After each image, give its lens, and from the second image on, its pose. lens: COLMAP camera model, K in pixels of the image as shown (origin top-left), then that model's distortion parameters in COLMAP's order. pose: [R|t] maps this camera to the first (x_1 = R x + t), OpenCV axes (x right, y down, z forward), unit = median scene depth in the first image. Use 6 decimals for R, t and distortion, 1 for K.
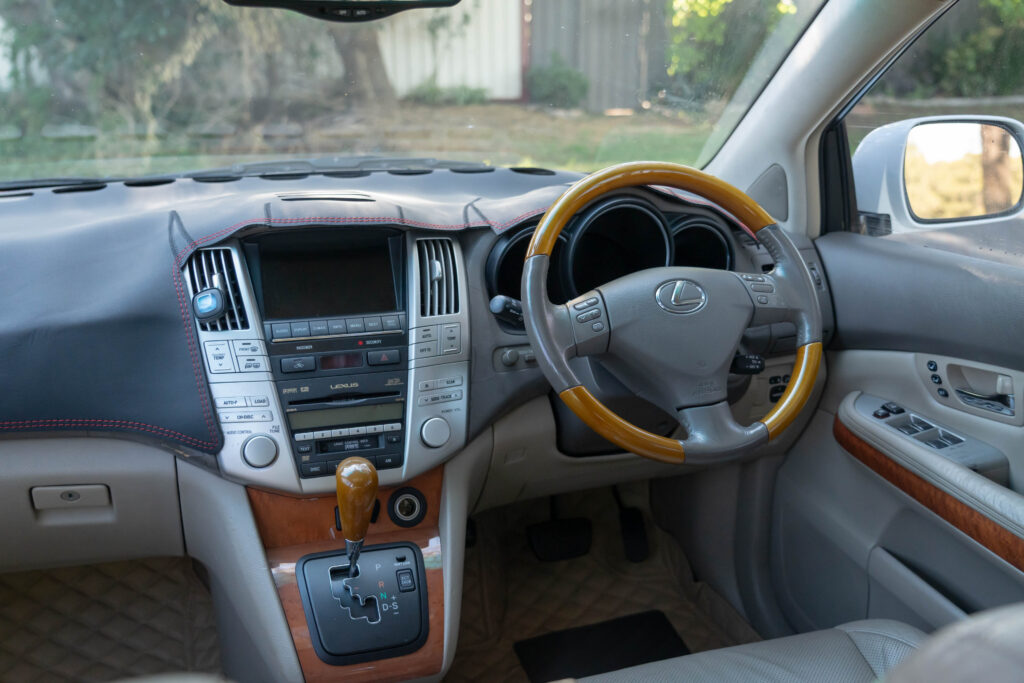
lens RADIAL K [[1043.2, 0, 533.7], [0, 1043.2, 336.7], [0, 0, 1]] dist [0.047564, 0.000000]
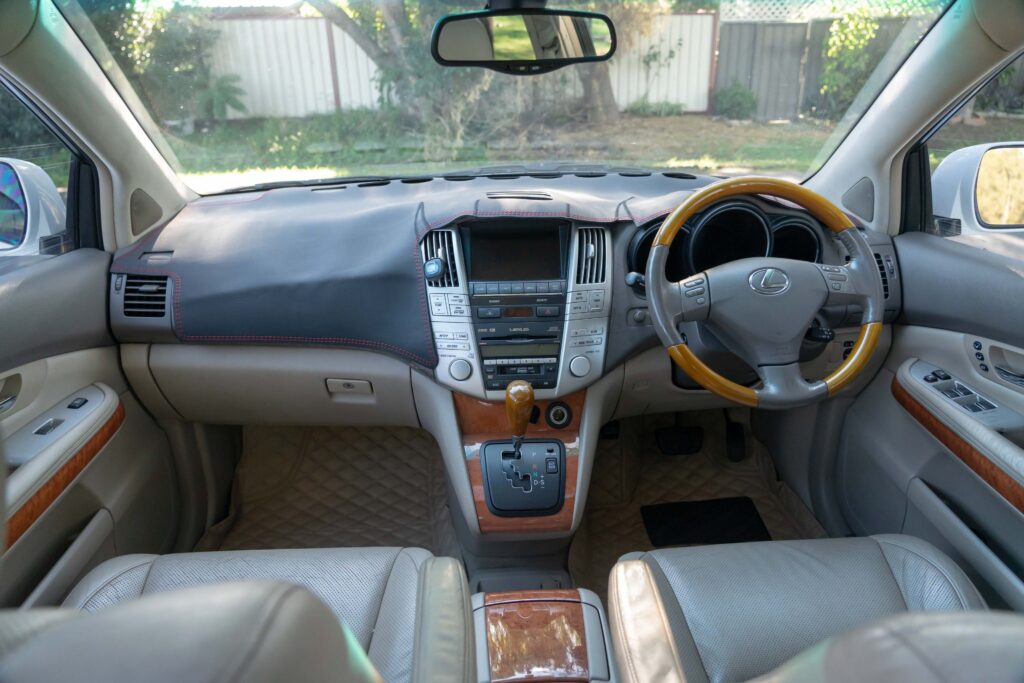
lens RADIAL K [[700.4, 0, 519.7], [0, 700.4, 339.4], [0, 0, 1]] dist [-0.029784, 0.014492]
pose [[0.963813, 0.078740, -0.254684, 0.063467], [-0.054395, 0.993371, 0.101269, -0.035165], [0.260970, -0.083751, 0.961707, 0.059741]]
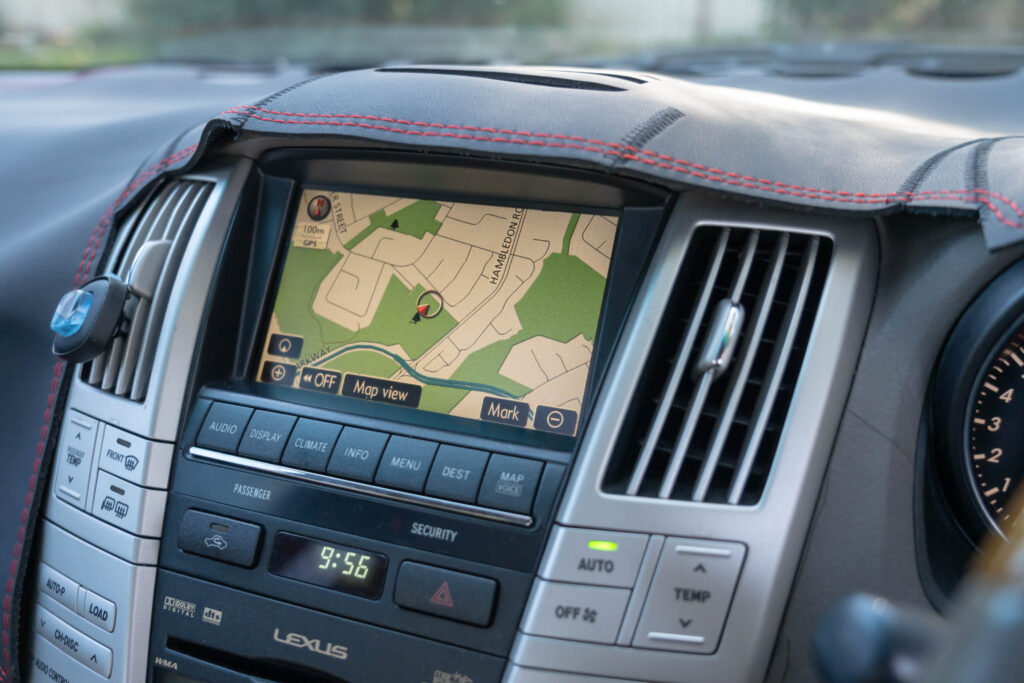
lens RADIAL K [[1014.9, 0, 516.3], [0, 1014.9, 334.2], [0, 0, 1]] dist [0.024672, 0.000000]
pose [[0.748165, 0.202360, -0.631902, 0.040882], [-0.175525, 0.978792, 0.105628, -0.083815], [0.639875, 0.031887, 0.767817, 0.744352]]
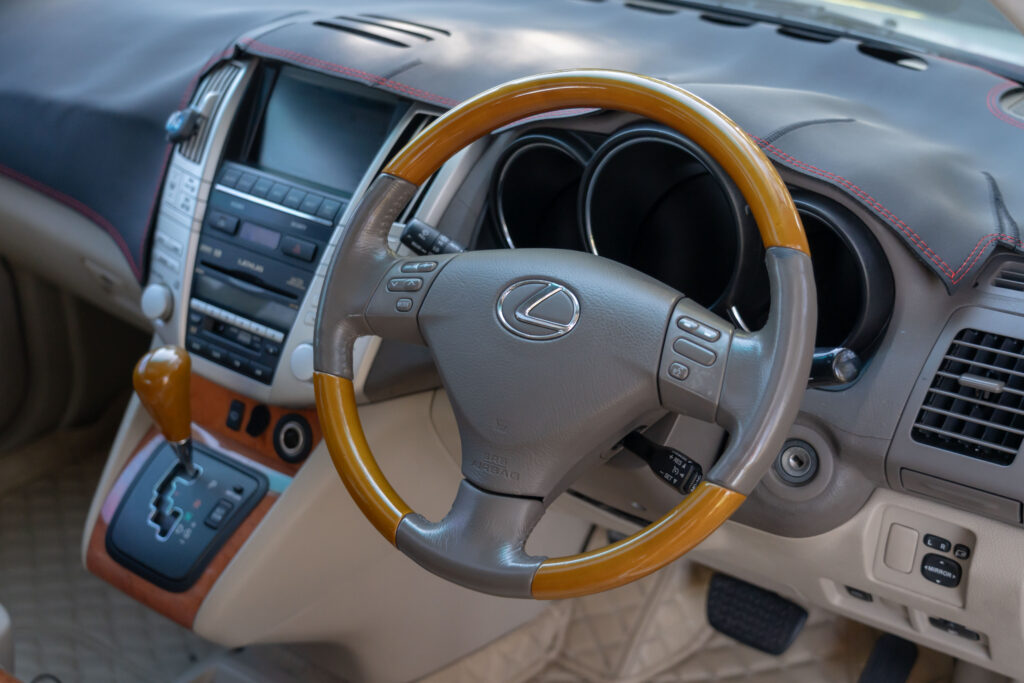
lens RADIAL K [[1260.4, 0, 516.7], [0, 1260.4, 344.5], [0, 0, 1]] dist [0.055949, 0.000000]
pose [[0.582566, 0.371706, -0.722808, 0.620797], [-0.252399, 0.928068, 0.273833, -0.200578], [0.772601, 0.022910, 0.634479, 0.504941]]
